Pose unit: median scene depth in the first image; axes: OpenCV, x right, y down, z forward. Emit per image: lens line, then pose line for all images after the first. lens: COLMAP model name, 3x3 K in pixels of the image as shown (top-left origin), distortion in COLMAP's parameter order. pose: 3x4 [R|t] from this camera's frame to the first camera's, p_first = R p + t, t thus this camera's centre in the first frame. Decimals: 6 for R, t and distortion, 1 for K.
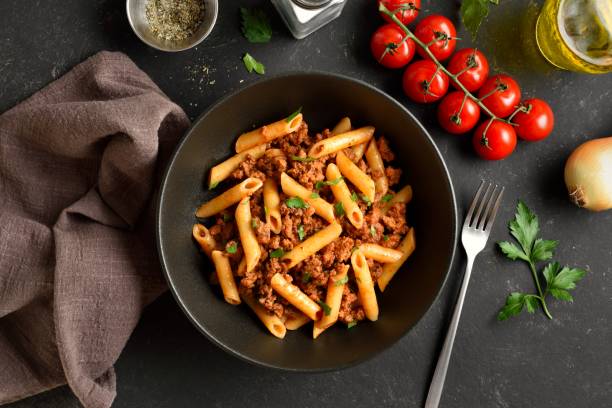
lens RADIAL K [[1074.1, 0, 306.0], [0, 1074.1, 204.0], [0, 0, 1]] dist [0.027080, -0.081302]
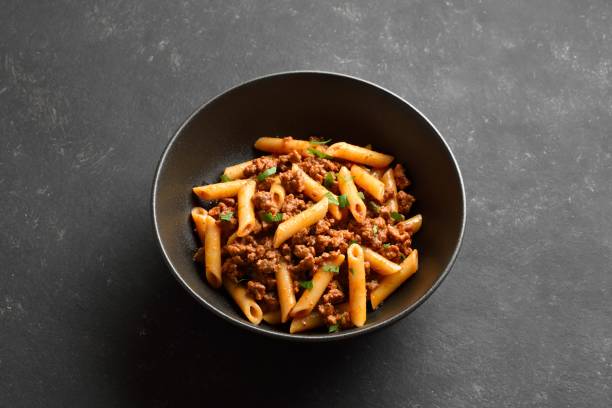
lens RADIAL K [[1074.1, 0, 306.0], [0, 1074.1, 204.0], [0, 0, 1]] dist [0.027080, -0.081302]
pose [[0.978950, 0.171781, -0.110222, 0.103428], [-0.204061, 0.812913, -0.545464, 0.537334], [-0.004100, 0.556474, 0.830855, 0.195006]]
